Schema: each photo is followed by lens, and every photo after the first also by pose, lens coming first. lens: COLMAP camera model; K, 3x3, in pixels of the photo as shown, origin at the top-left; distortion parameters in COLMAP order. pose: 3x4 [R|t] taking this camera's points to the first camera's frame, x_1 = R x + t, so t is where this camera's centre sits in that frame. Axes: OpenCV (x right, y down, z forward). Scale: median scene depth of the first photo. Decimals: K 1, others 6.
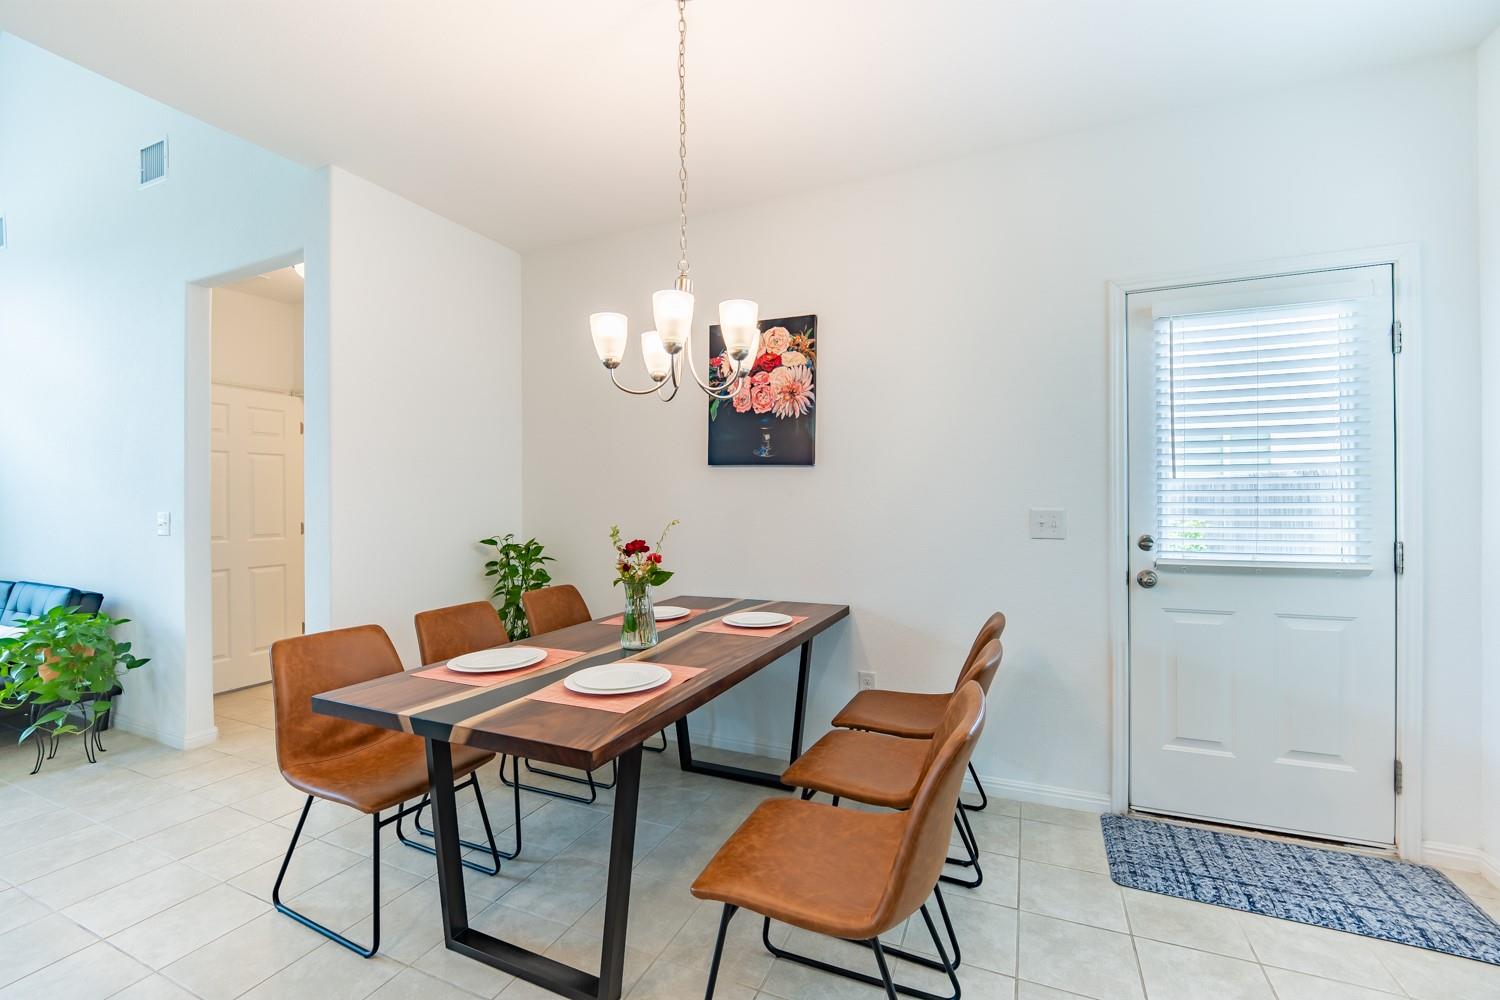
lens RADIAL K [[619.0, 0, 744.7], [0, 619.0, 494.9], [0, 0, 1]] dist [-0.008044, -0.002455]
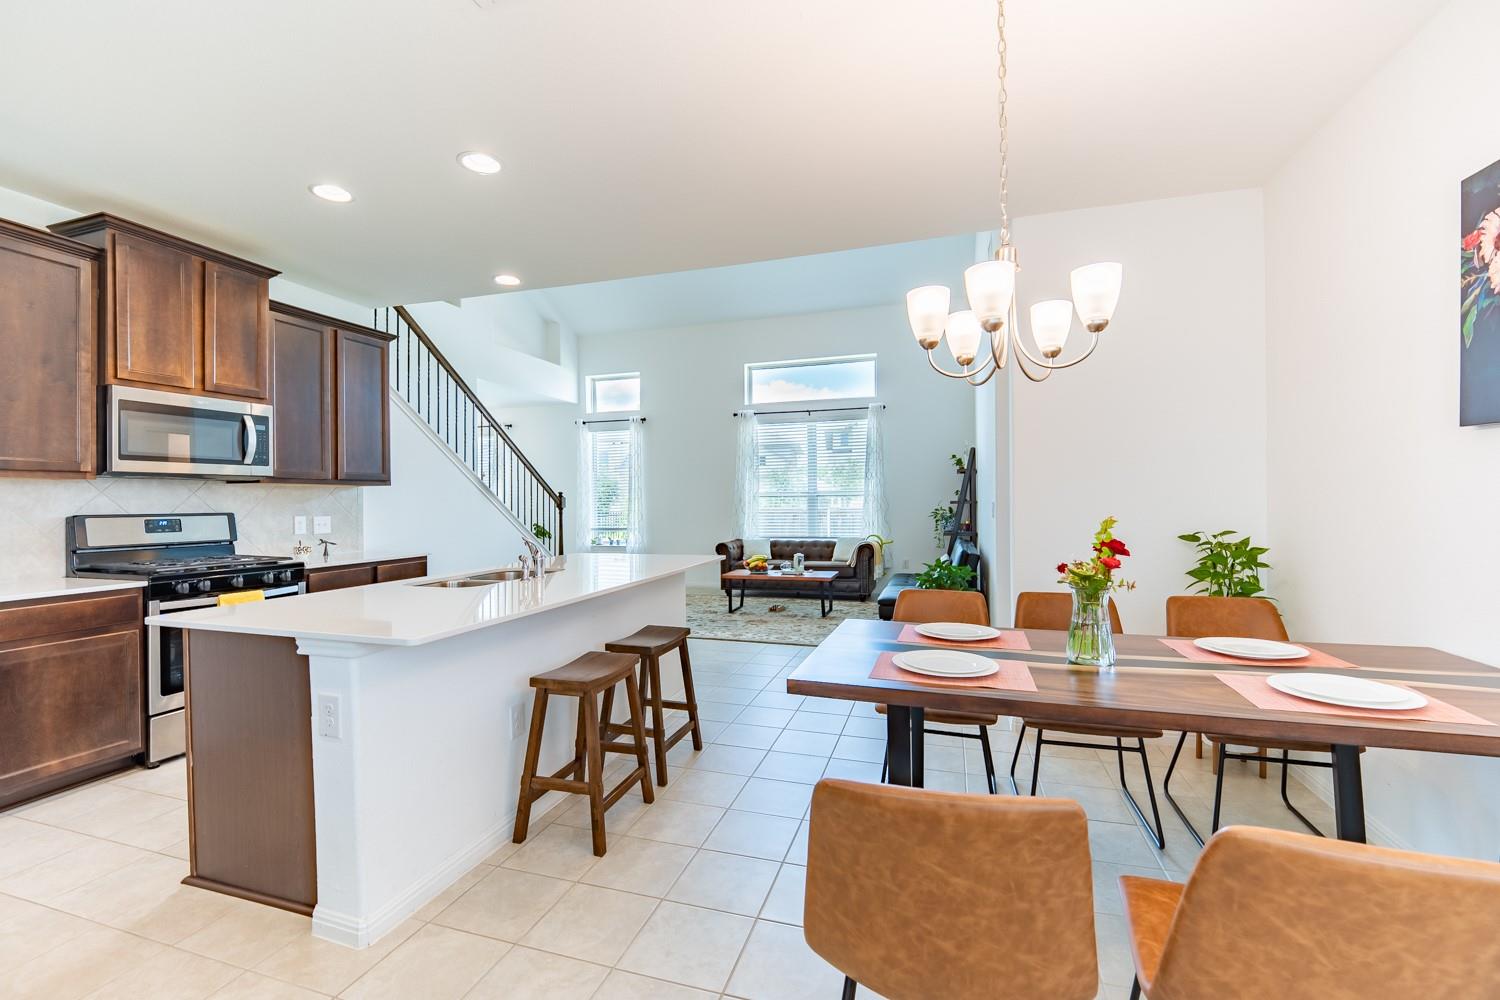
lens RADIAL K [[619.0, 0, 776.1], [0, 619.0, 509.2], [0, 0, 1]] dist [-0.008044, -0.002455]
pose [[0.151733, 0.021721, -0.988183, 0.524019], [0.015708, 0.999579, 0.024383, 0.004691], [0.988297, -0.019222, 0.151328, 0.380830]]
